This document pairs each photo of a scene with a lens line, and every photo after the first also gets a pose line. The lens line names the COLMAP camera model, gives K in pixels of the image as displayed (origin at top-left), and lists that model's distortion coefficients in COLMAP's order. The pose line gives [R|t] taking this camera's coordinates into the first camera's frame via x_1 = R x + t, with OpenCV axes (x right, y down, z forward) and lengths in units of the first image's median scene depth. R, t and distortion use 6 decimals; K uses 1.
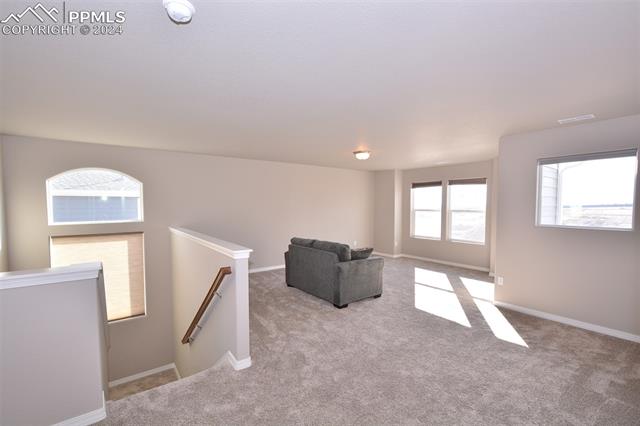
lens RADIAL K [[280.5, 0, 317.8], [0, 280.5, 218.5], [0, 0, 1]] dist [0.003427, -0.005959]
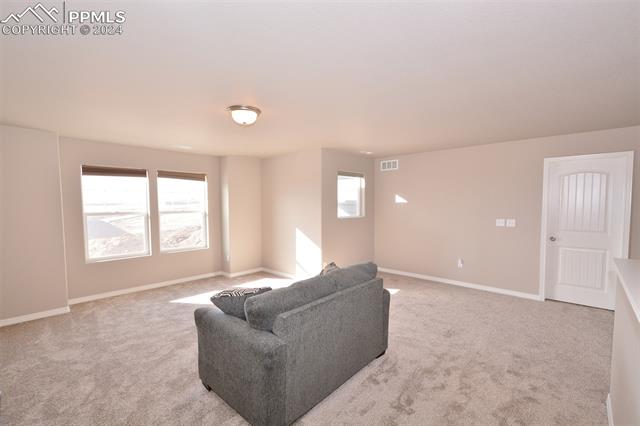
lens RADIAL K [[280.5, 0, 317.8], [0, 280.5, 218.5], [0, 0, 1]] dist [0.003427, -0.005959]
pose [[-0.181794, -0.057698, 0.981642, -0.335012], [0.052969, 0.996253, 0.068366, -0.042043], [-0.981909, 0.064425, -0.178057, 0.753648]]
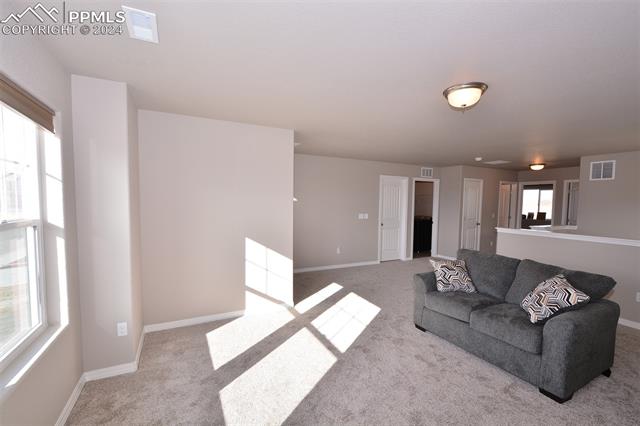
lens RADIAL K [[280.5, 0, 317.8], [0, 280.5, 218.5], [0, 0, 1]] dist [0.003427, -0.005959]
pose [[-0.985590, -0.021839, 0.167735, 0.242914], [-0.003273, 0.993907, 0.110172, -0.060049], [-0.169119, 0.108035, -0.979657, 1.169323]]
